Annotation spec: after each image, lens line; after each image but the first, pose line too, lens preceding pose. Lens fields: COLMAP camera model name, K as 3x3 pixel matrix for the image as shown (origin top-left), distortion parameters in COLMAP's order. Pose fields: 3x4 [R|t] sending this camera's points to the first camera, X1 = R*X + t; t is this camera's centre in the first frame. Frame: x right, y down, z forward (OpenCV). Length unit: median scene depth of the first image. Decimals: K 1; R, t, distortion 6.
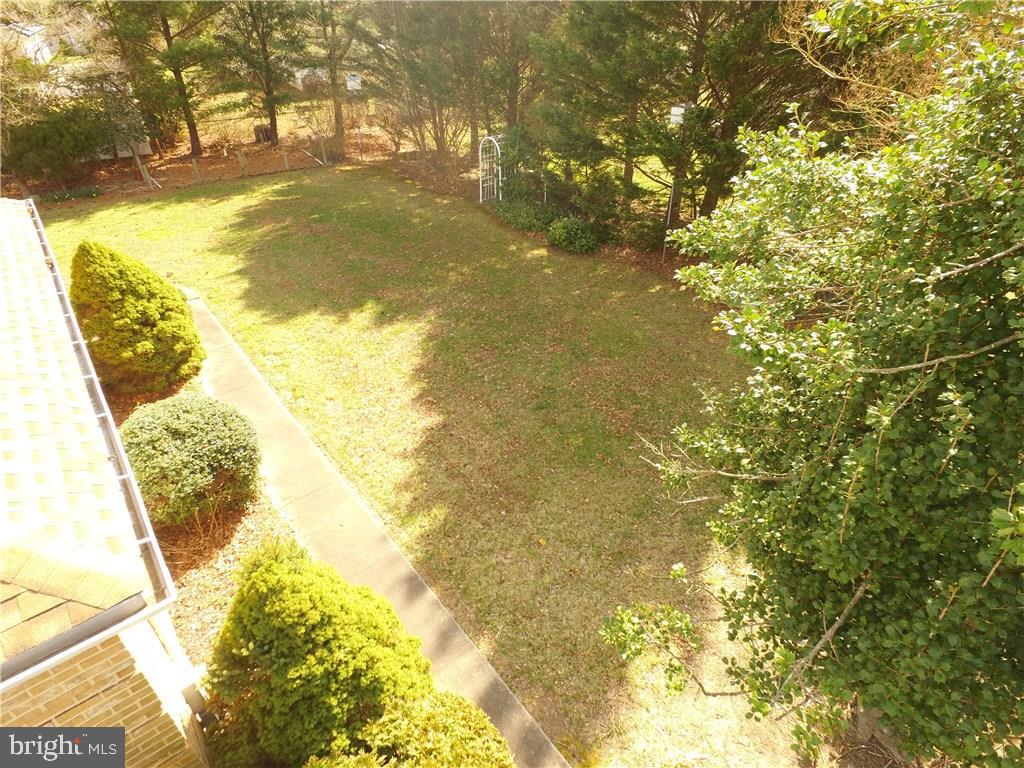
lens RADIAL K [[596.7, 0, 503.3], [0, 596.7, 378.5], [0, 0, 1]] dist [-0.012075, 0.016365]
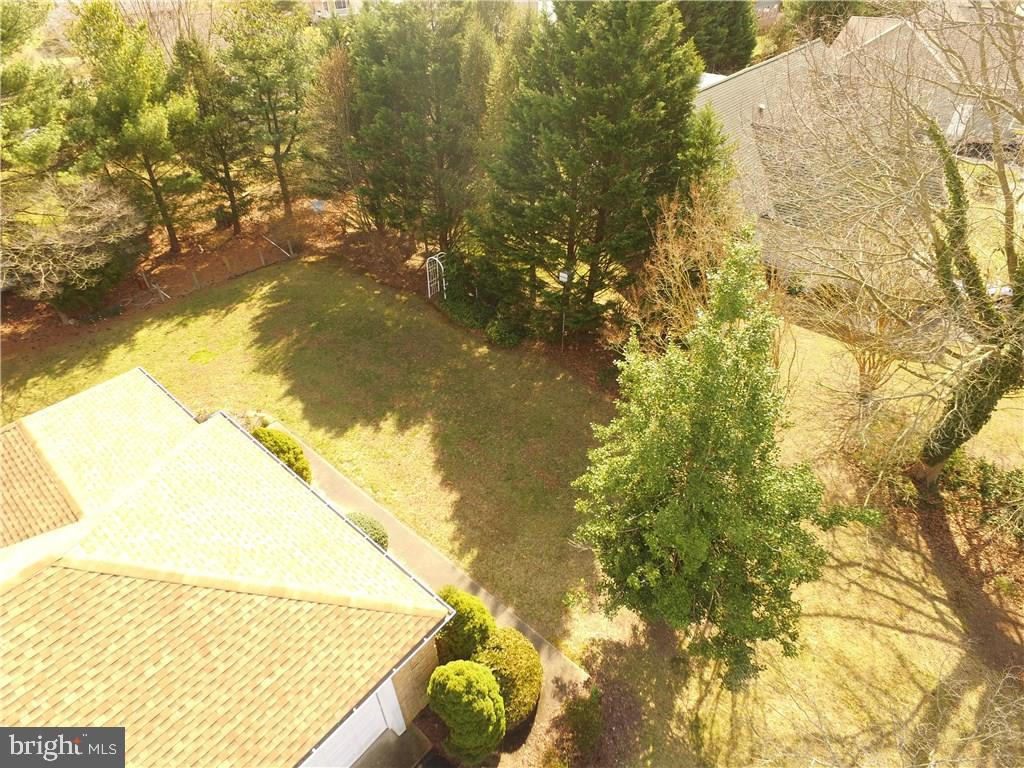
lens RADIAL K [[596.7, 0, 503.1], [0, 596.7, 384.0], [0, 0, 1]] dist [-0.012075, 0.016365]
pose [[0.982304, -0.115515, 0.147429, -0.138483], [0.101032, 0.989617, 0.102229, -0.310837], [-0.157707, -0.085525, 0.983775, -0.576922]]
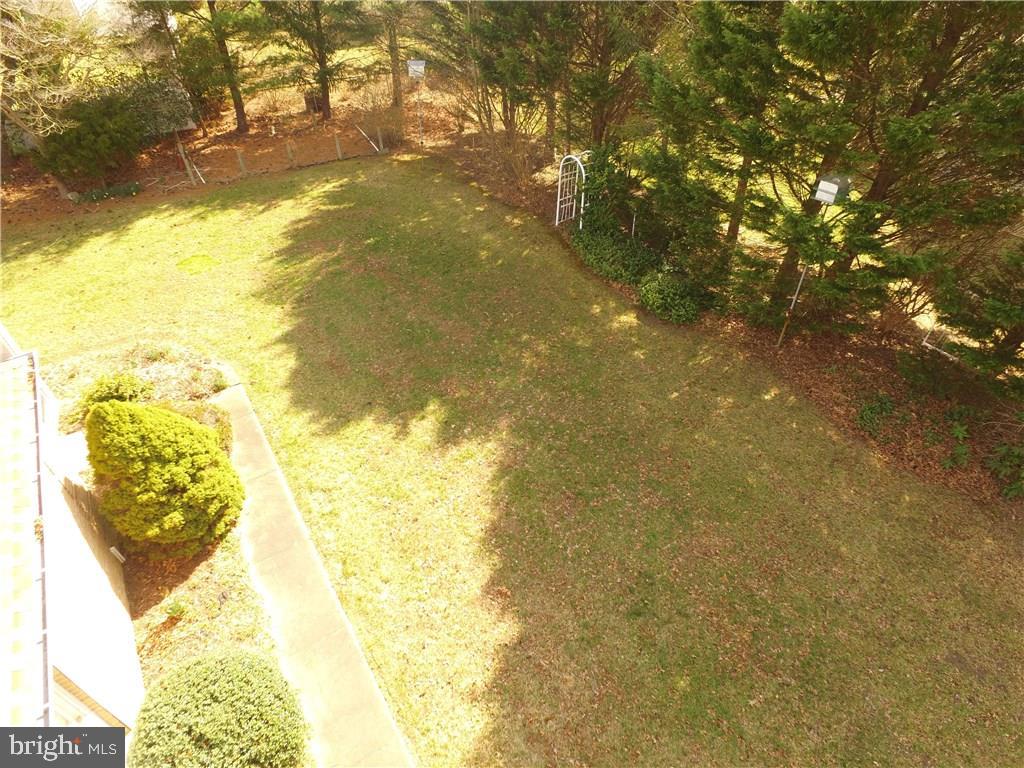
lens RADIAL K [[596.7, 0, 504.7], [0, 596.7, 378.6], [0, 0, 1]] dist [-0.012075, 0.016365]
pose [[0.995851, 0.057860, -0.070240, -0.056191], [-0.048190, 0.990036, 0.132310, -0.261856], [0.077196, -0.128376, 0.988717, 0.149961]]
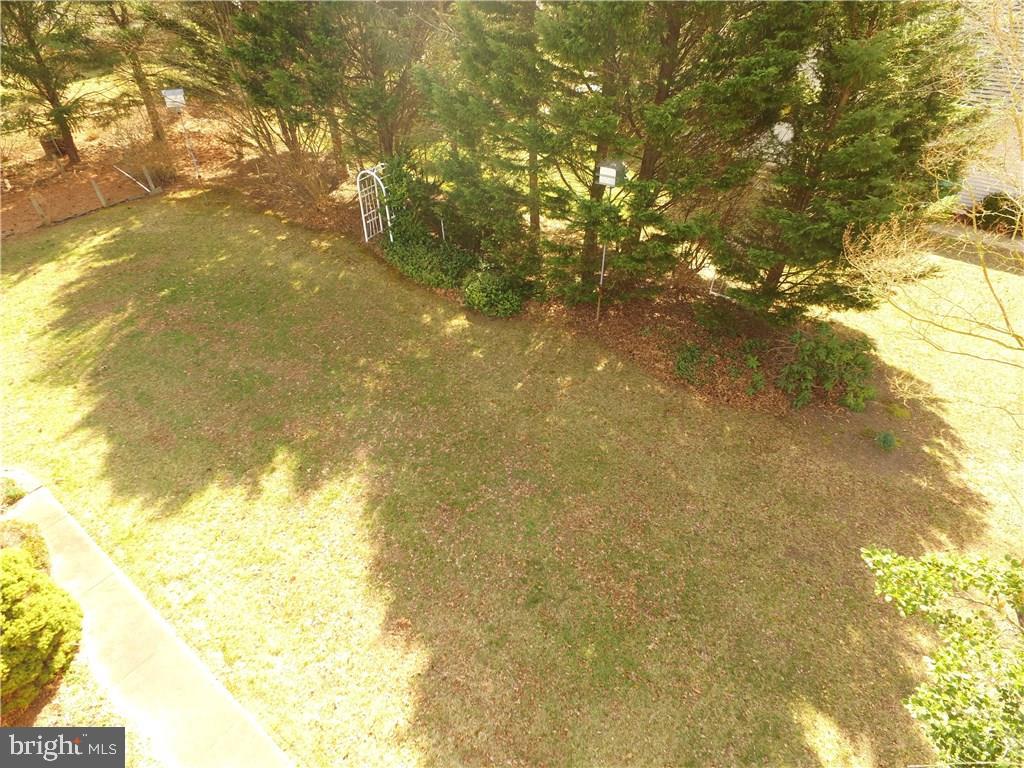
lens RADIAL K [[596.7, 0, 505.1], [0, 596.7, 379.6], [0, 0, 1]] dist [-0.012075, 0.016365]
pose [[0.966762, -0.167212, 0.193420, -0.063531], [0.141068, 0.979774, 0.141923, -0.275214], [-0.213239, -0.109920, 0.970797, 0.147971]]
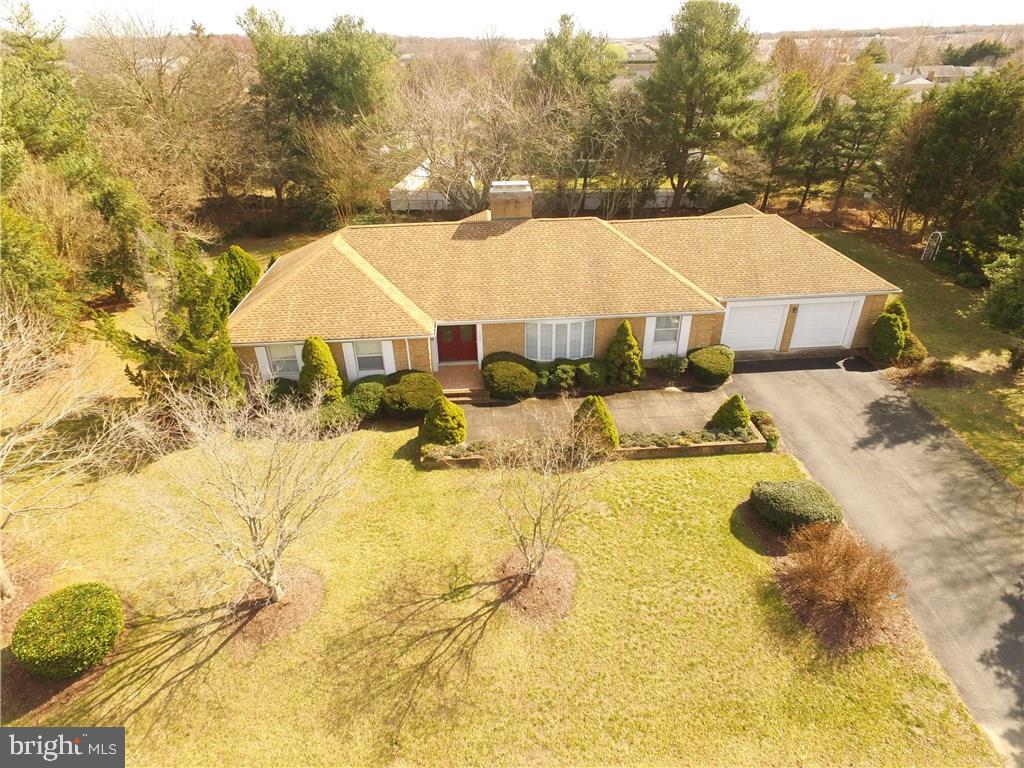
lens RADIAL K [[596.7, 0, 510.5], [0, 596.7, 384.7], [0, 0, 1]] dist [-0.012075, 0.016365]
pose [[0.833449, 0.284214, -0.473903, -0.180043], [-0.304693, 0.951808, 0.034967, 0.699158], [0.461003, 0.115252, 0.879882, -2.086119]]
